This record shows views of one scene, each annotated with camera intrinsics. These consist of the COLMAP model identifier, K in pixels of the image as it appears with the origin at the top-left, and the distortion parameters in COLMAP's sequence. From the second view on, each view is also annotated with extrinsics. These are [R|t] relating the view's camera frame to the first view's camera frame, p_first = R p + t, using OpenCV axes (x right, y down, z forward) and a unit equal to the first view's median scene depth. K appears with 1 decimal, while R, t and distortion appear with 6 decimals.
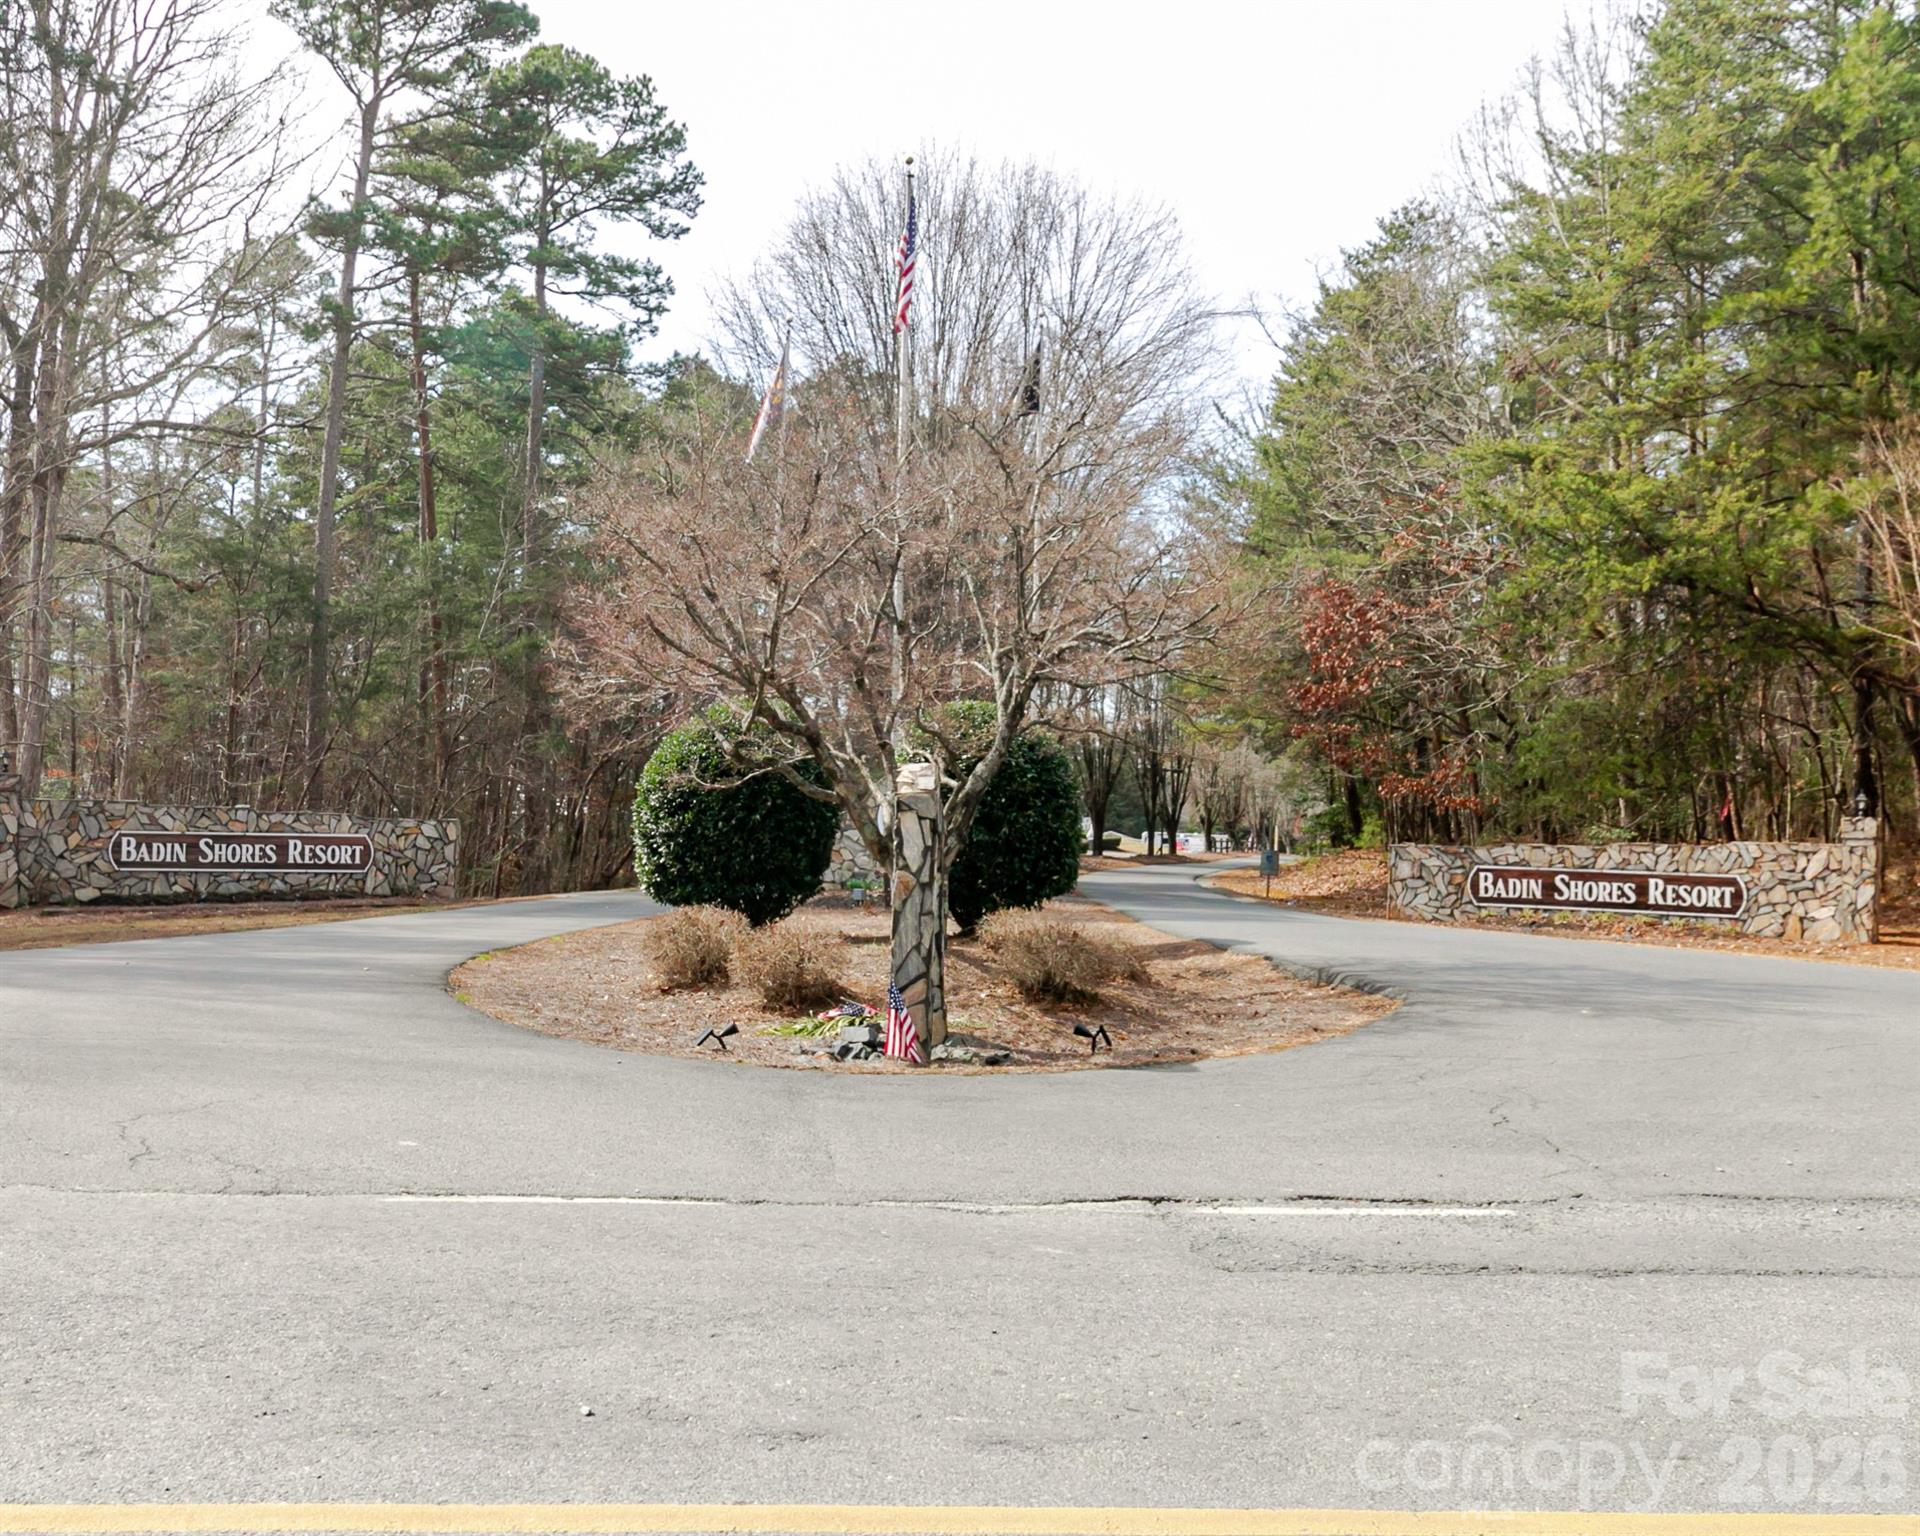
lens RADIAL K [[1753.8, 0, 960.0], [0, 1753.8, 768.7], [0, 0, 1]] dist [-0.001959, 0.000000]
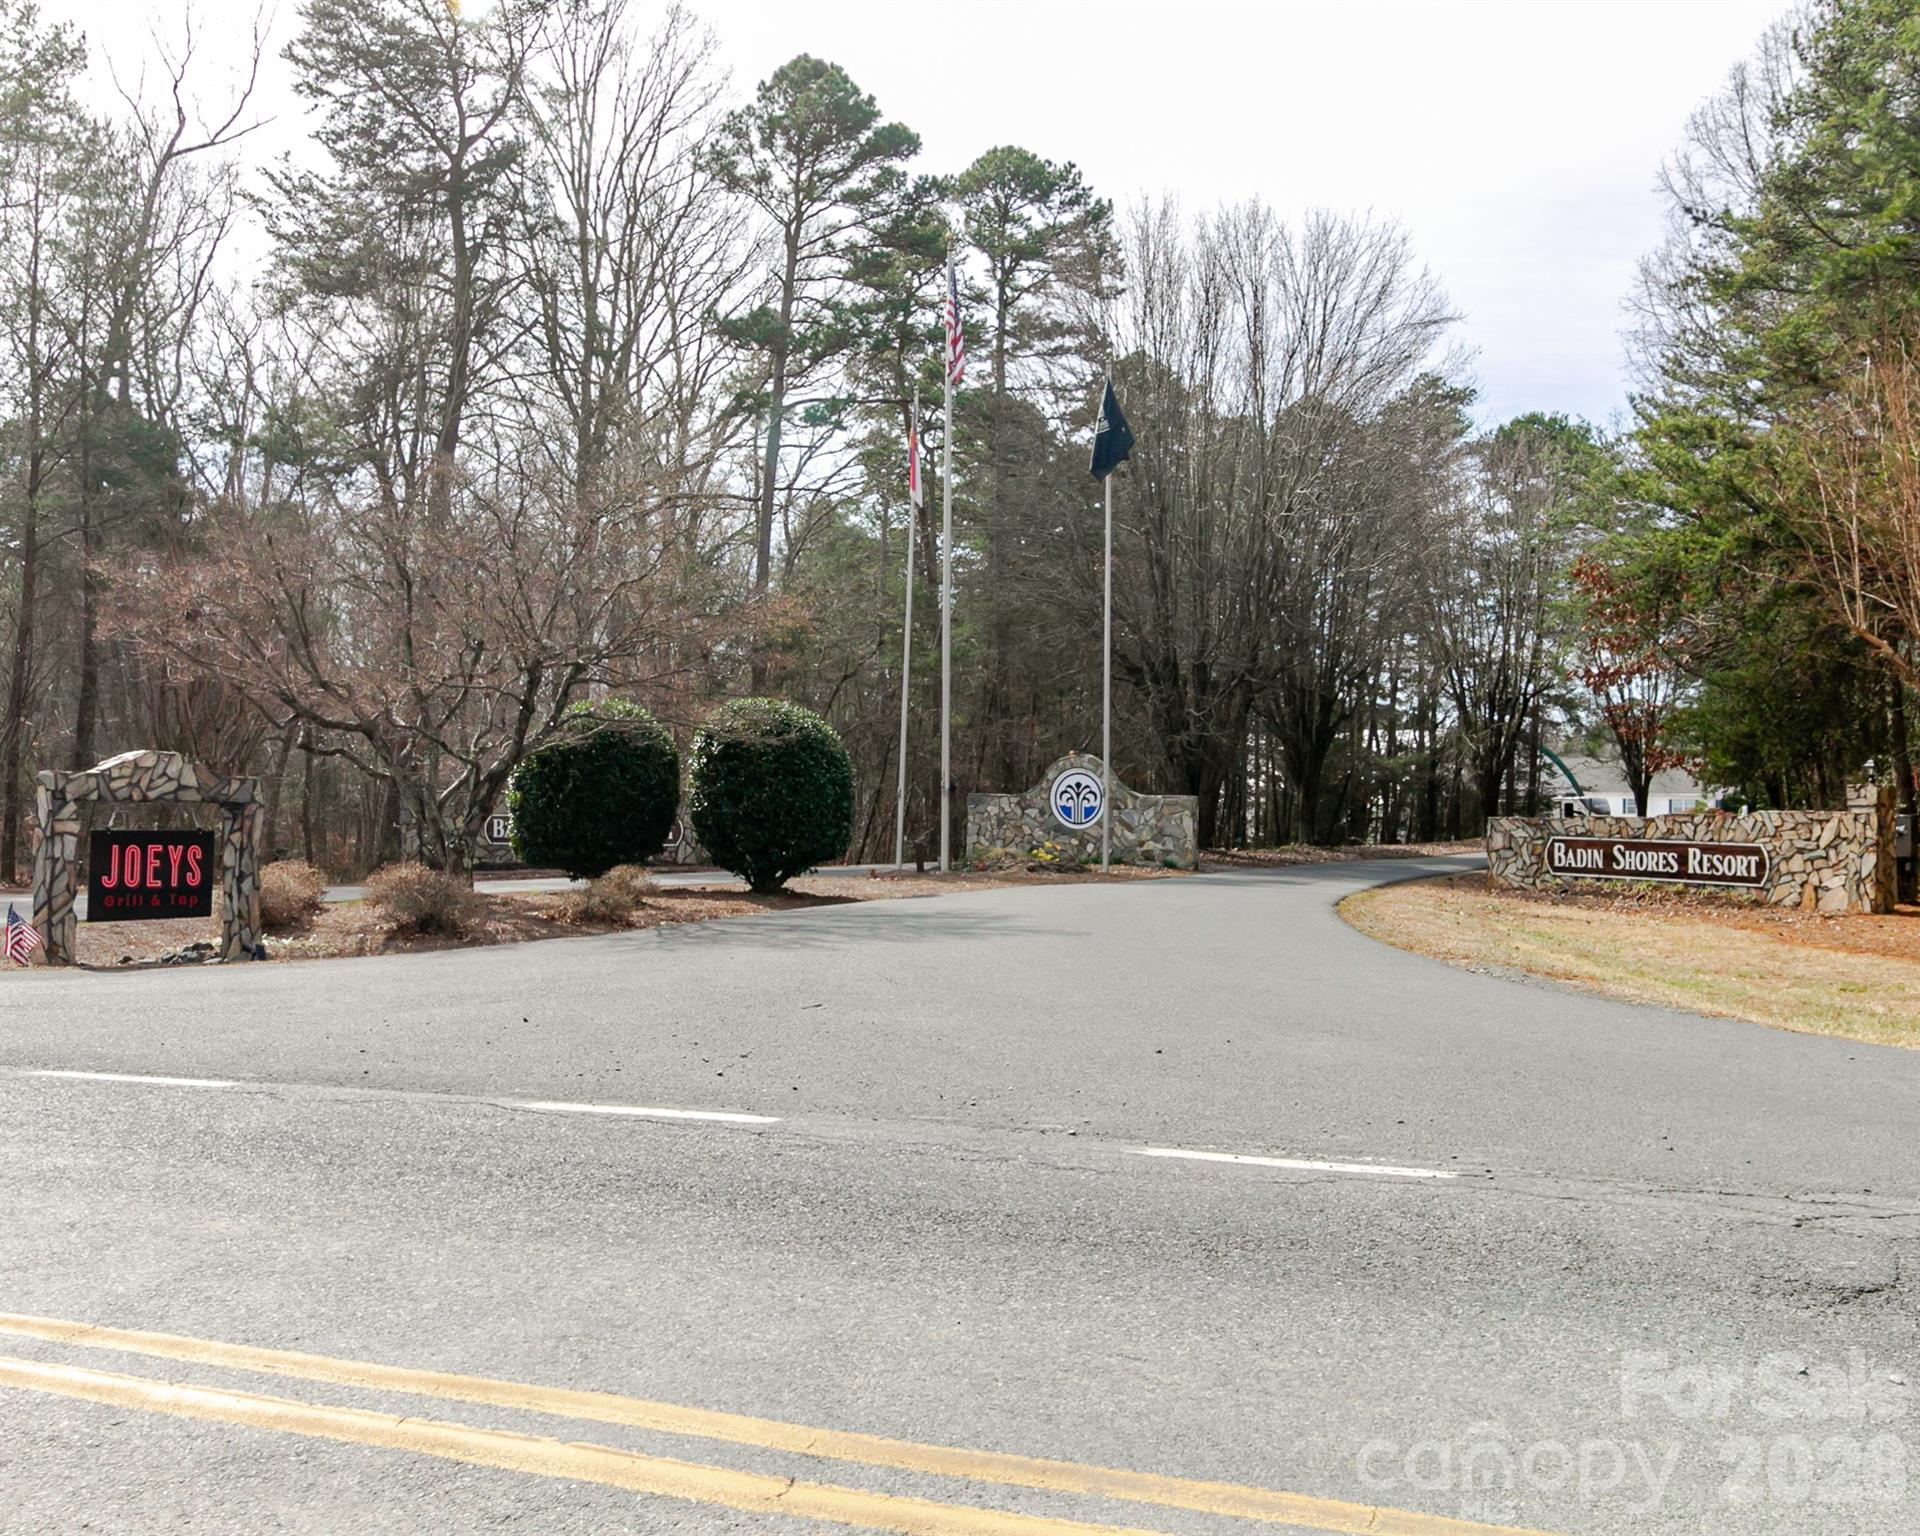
lens RADIAL K [[1544.1, 0, 960.0], [0, 1544.1, 766.3], [0, 0, 1]] dist [-0.004143, -0.001519]
pose [[0.944531, -0.018488, -0.327902, 0.295911], [0.019957, 0.999800, 0.001116, 0.006369], [0.327815, -0.007598, 0.944711, 0.023593]]
